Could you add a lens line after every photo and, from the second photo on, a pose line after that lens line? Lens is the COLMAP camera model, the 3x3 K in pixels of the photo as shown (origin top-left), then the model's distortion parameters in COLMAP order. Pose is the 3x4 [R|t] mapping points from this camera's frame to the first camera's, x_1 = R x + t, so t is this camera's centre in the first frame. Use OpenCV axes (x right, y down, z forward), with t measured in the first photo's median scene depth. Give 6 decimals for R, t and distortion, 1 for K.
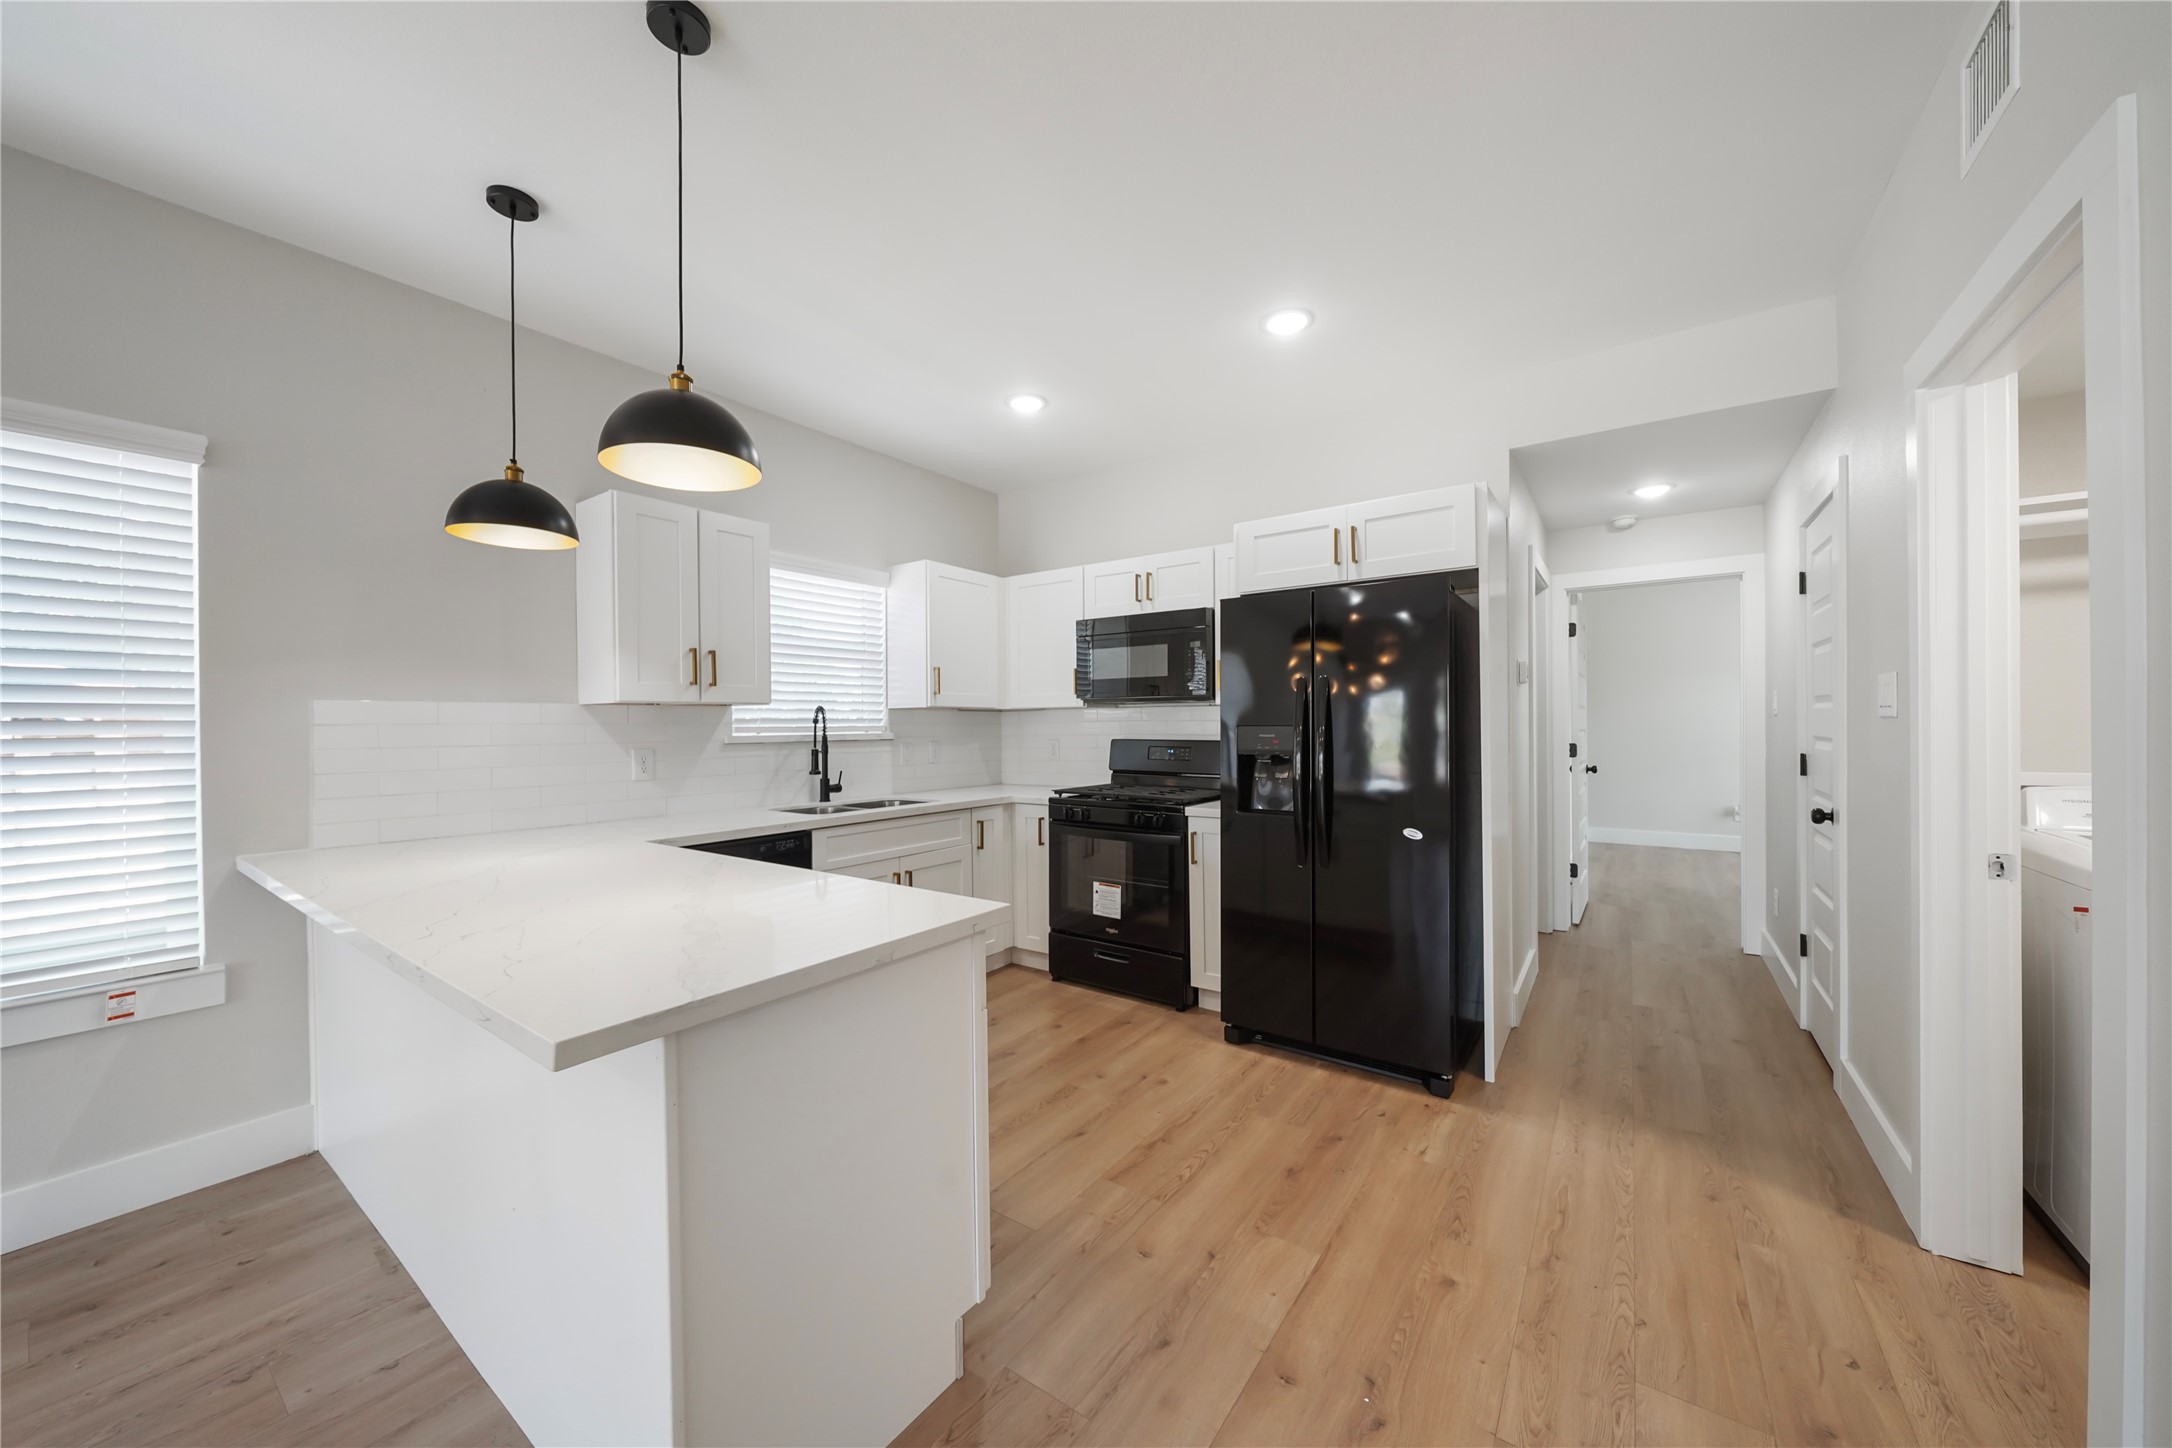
lens RADIAL K [[774.5, 0, 1086.0], [0, 774.5, 724.0], [0, 0, 1]] dist [-0.000319, -0.000053]
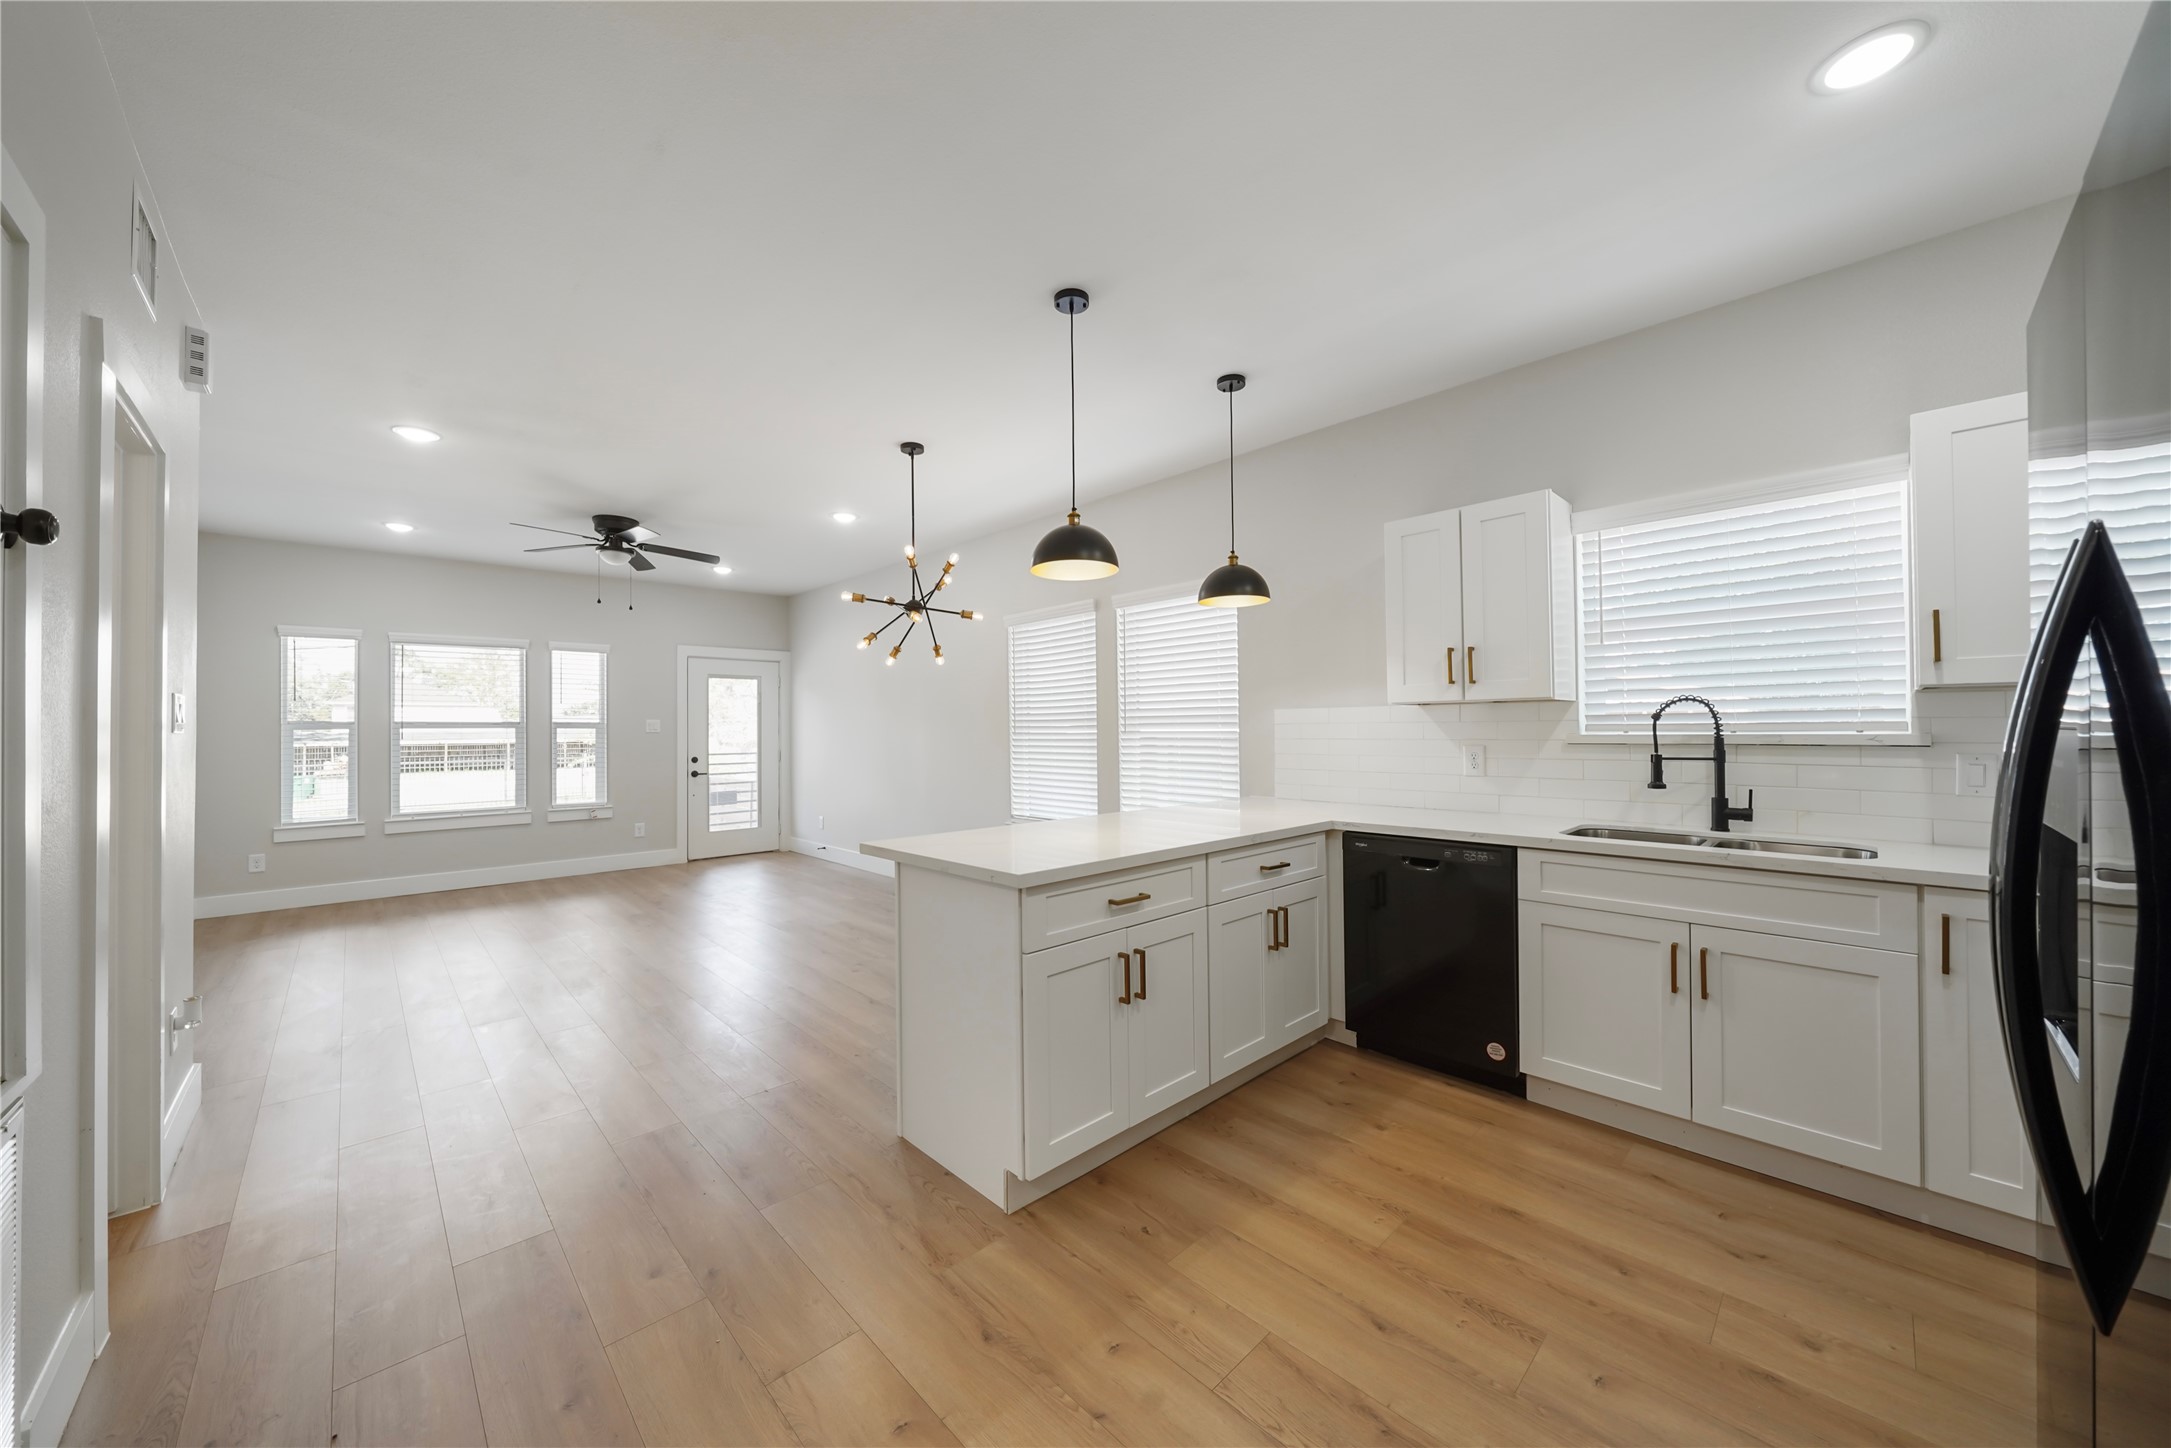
lens RADIAL K [[774.1, 0, 1085.5], [0, 774.1, 724.0], [0, 0, 1]] dist [-0.000319, -0.000053]
pose [[-0.193310, 0.003979, -0.981130, 0.712753], [0.012724, 0.999918, 0.001548, -0.007201], [0.981055, -0.012185, -0.193345, 0.883881]]
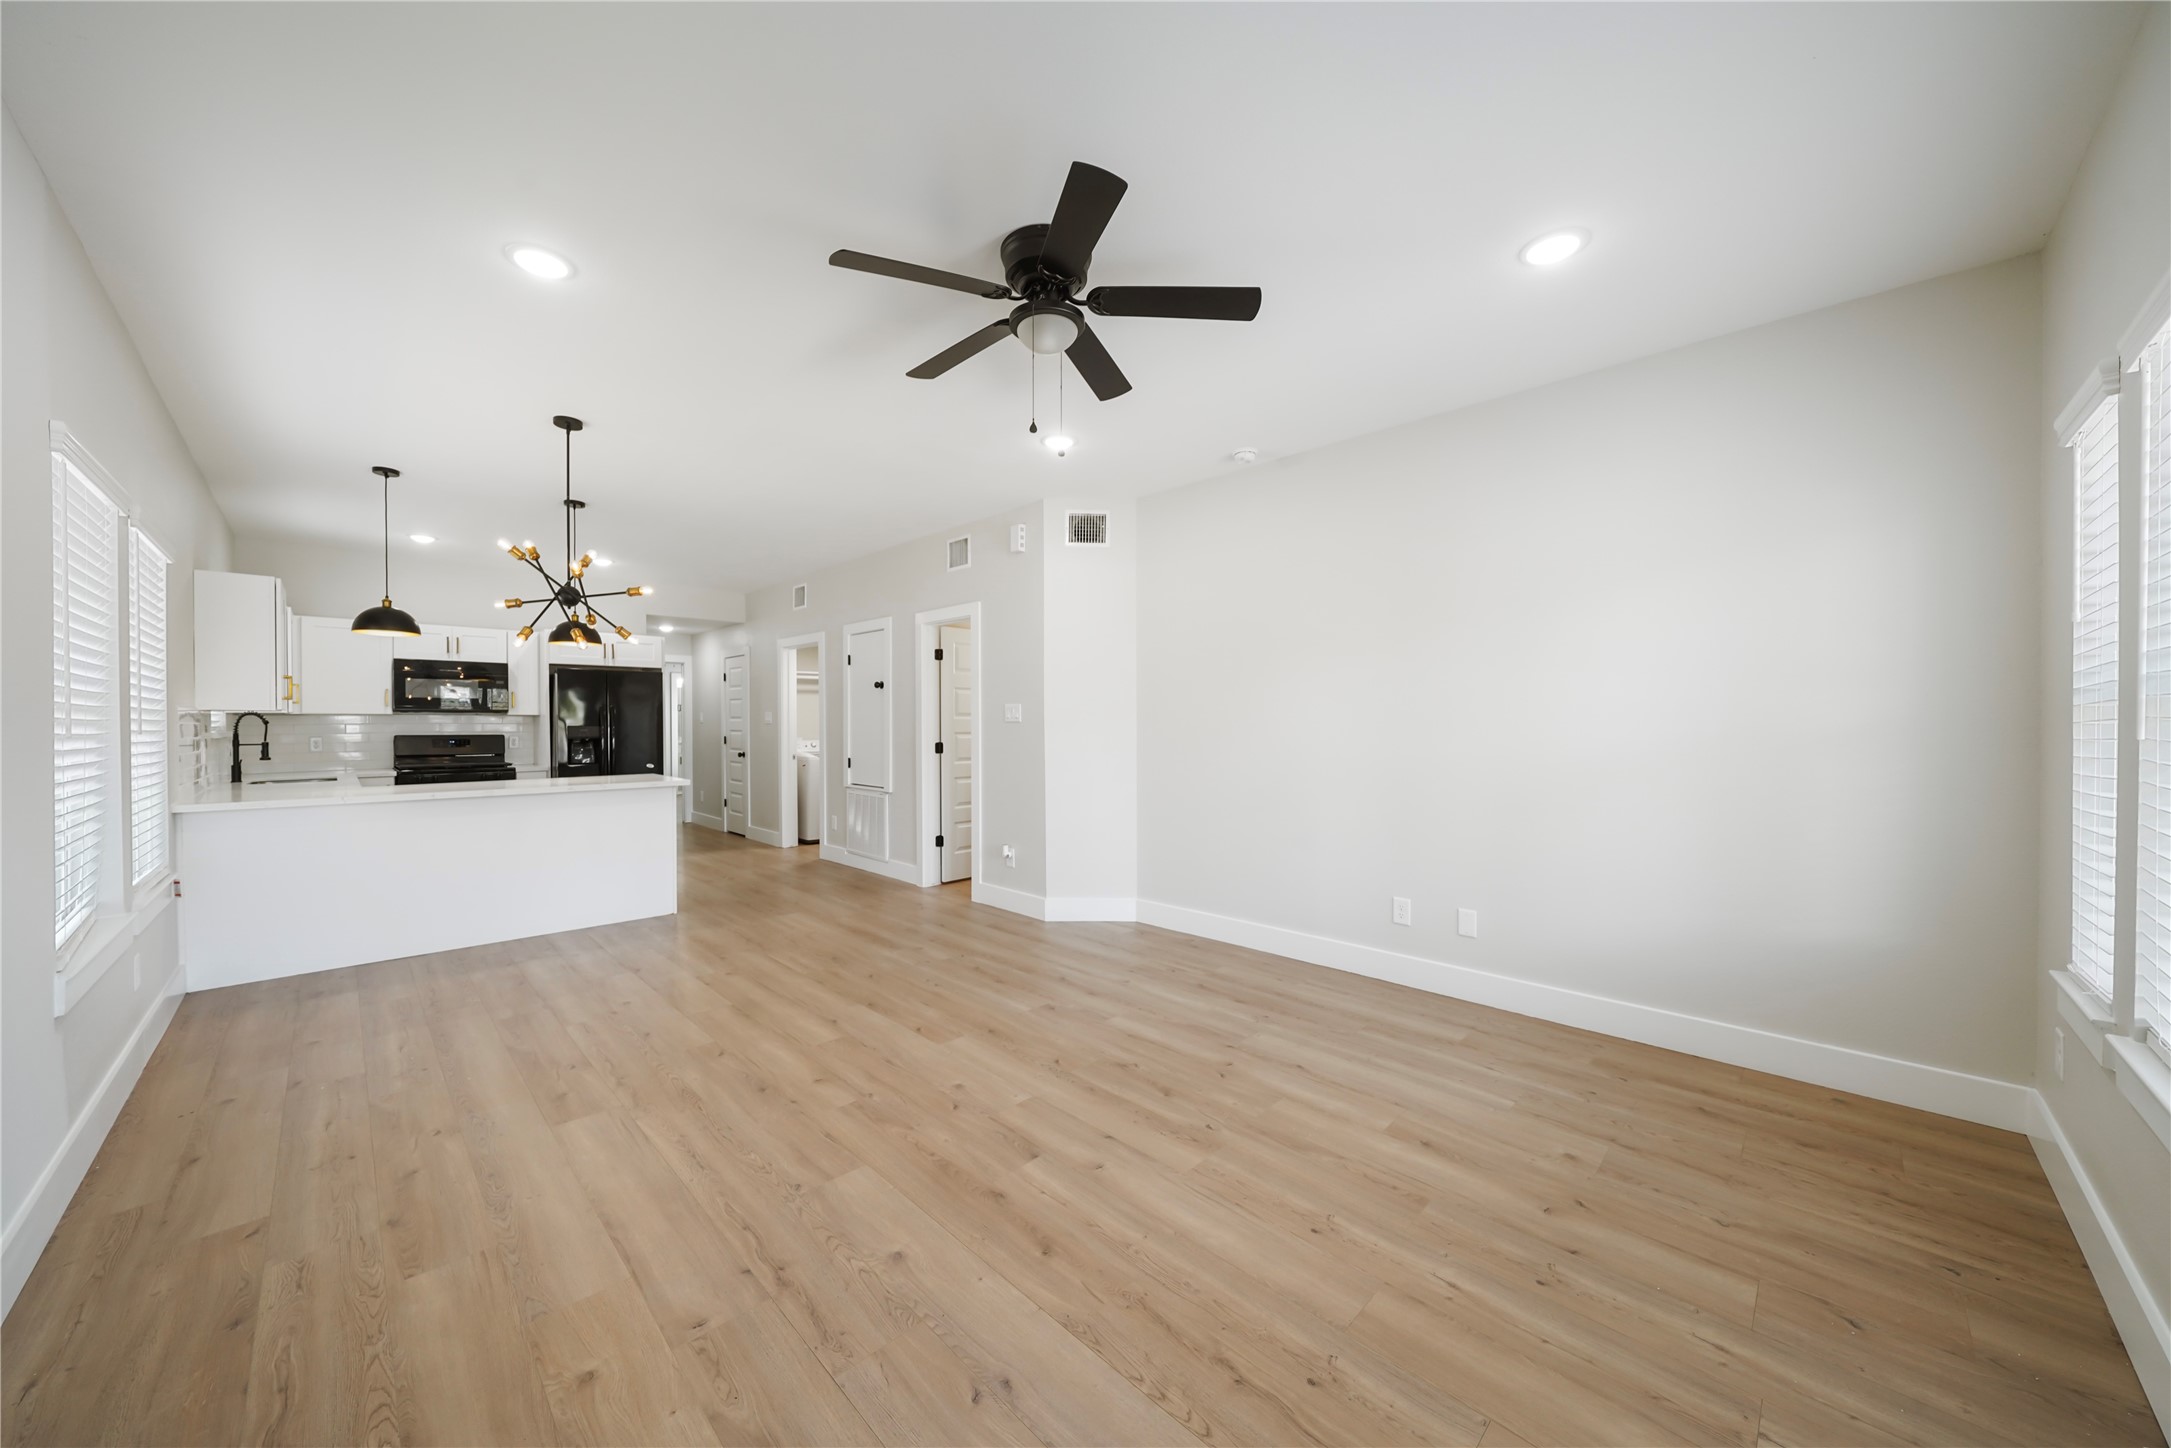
lens RADIAL K [[746.4, 0, 1085.5], [0, 746.4, 724.0], [0, 0, 1]] dist [0.000179, 0.000000]
pose [[0.173062, -0.000133, 0.984911, -2.075675], [0.004947, 0.999987, -0.000734, 0.005978], [-0.984899, 0.004999, 0.173060, -1.014141]]
